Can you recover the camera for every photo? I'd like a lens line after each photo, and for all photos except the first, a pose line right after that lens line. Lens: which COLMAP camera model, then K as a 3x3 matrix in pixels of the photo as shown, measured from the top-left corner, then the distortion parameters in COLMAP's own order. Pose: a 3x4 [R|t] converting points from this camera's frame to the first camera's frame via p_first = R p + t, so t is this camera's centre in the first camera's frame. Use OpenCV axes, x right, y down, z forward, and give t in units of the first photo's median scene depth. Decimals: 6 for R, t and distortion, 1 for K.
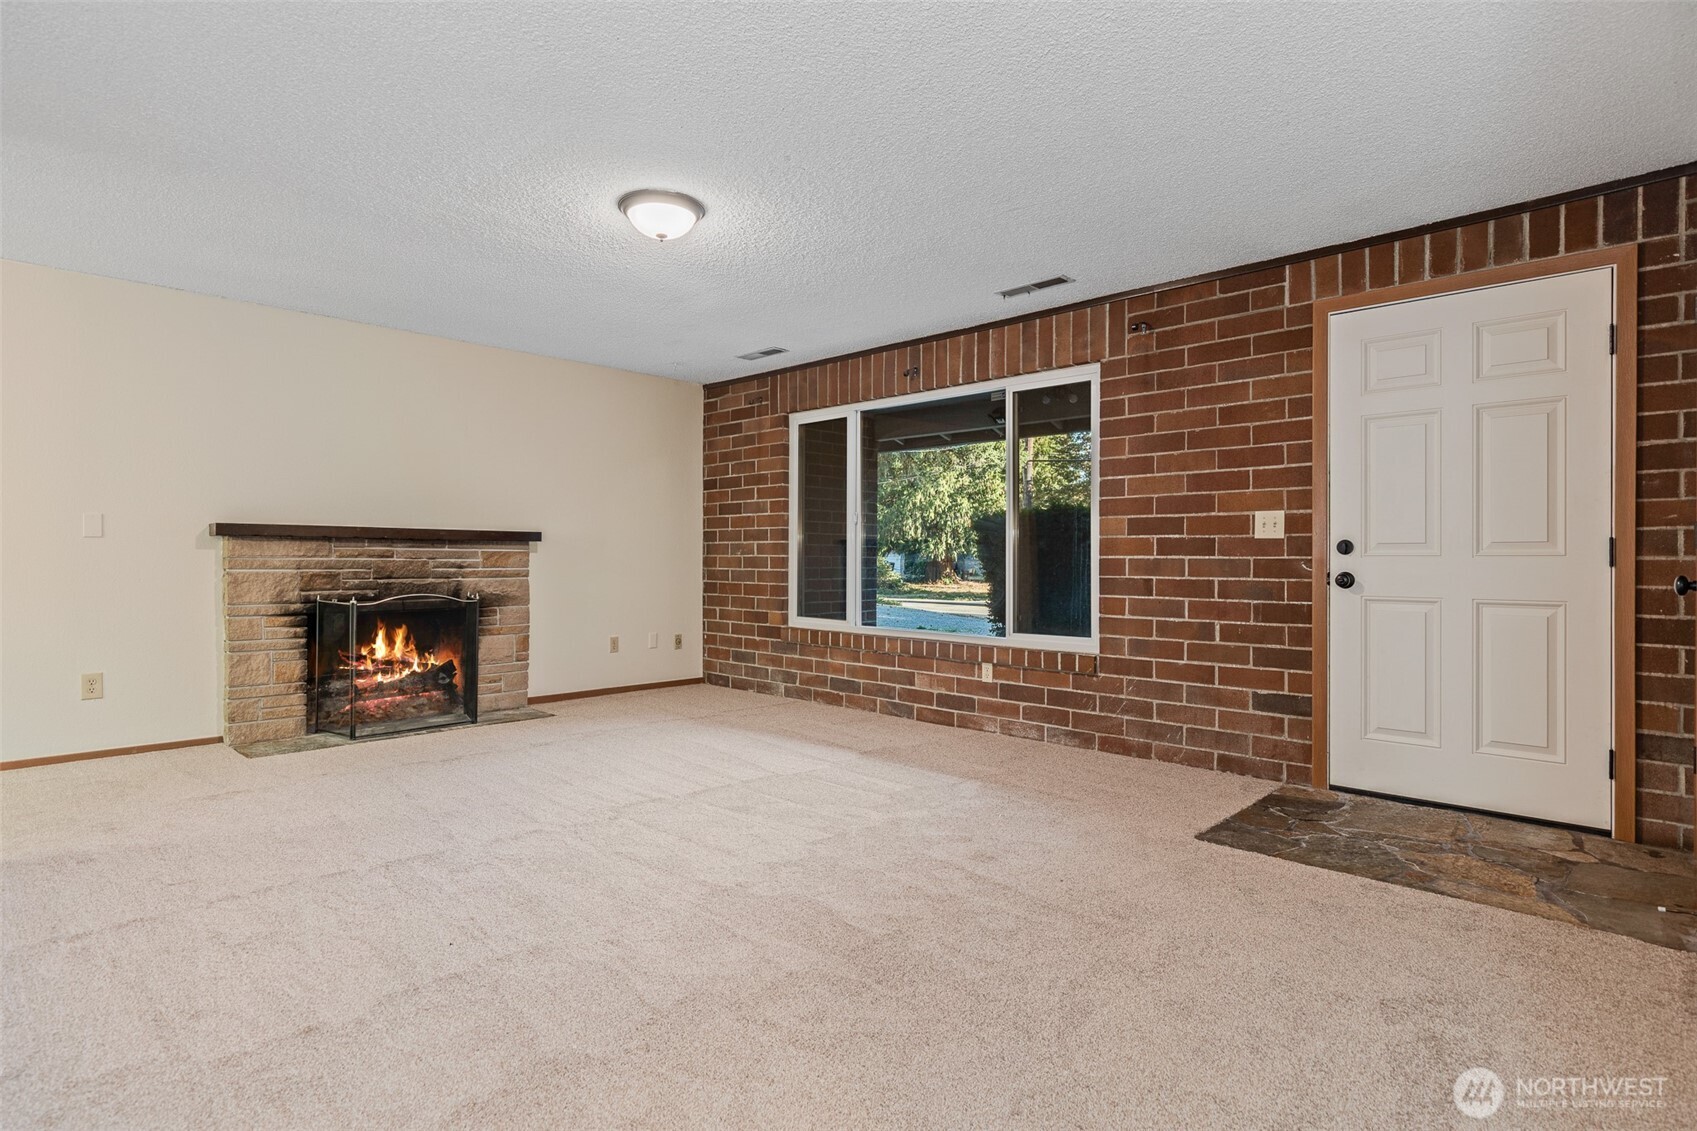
lens RADIAL K [[898.2, 0, 849.6], [0, 898.2, 557.9], [0, 0, 1]] dist [0.001015, -0.001058]
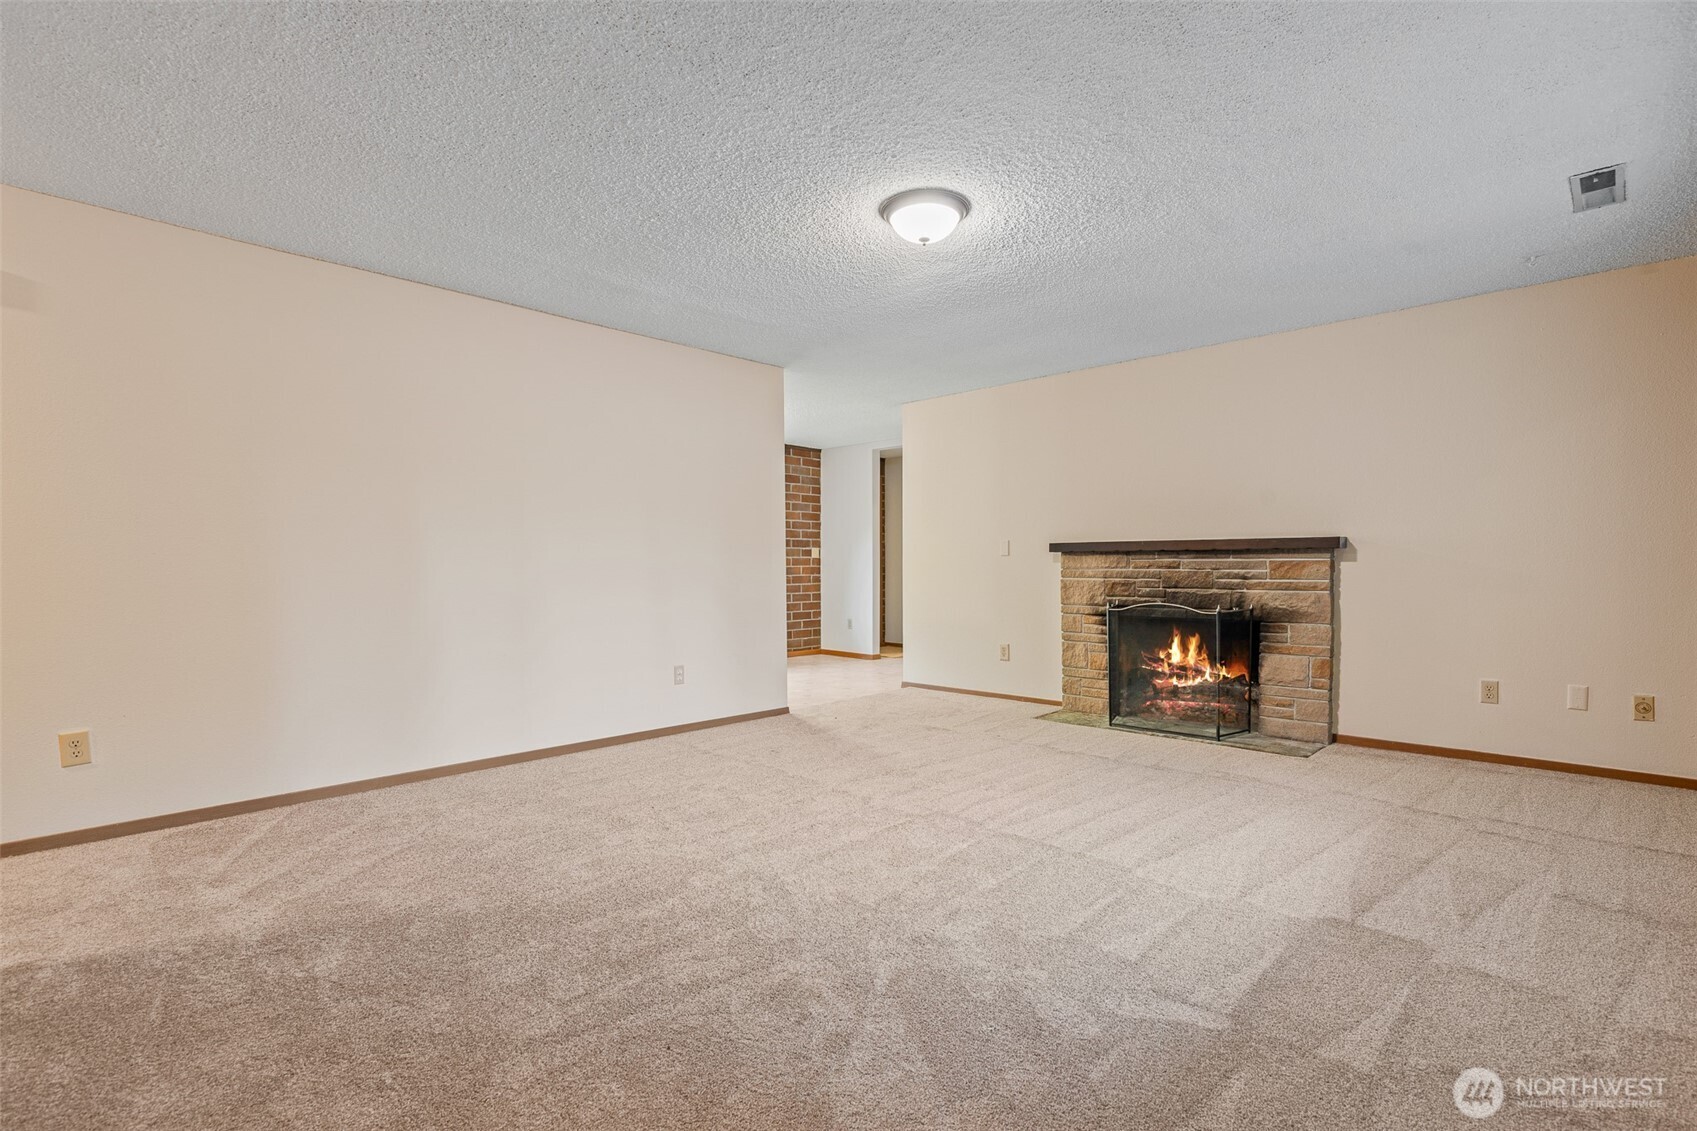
lens RADIAL K [[805.8, 0, 850.8], [0, 805.8, 566.3], [0, 0, 1]] dist [-0.029384, -0.000198]
pose [[-0.007720, -0.012799, -0.999888, 0.111946], [-0.006788, 0.999896, -0.012747, 0.003048], [0.999947, 0.006688, -0.007806, 0.159235]]
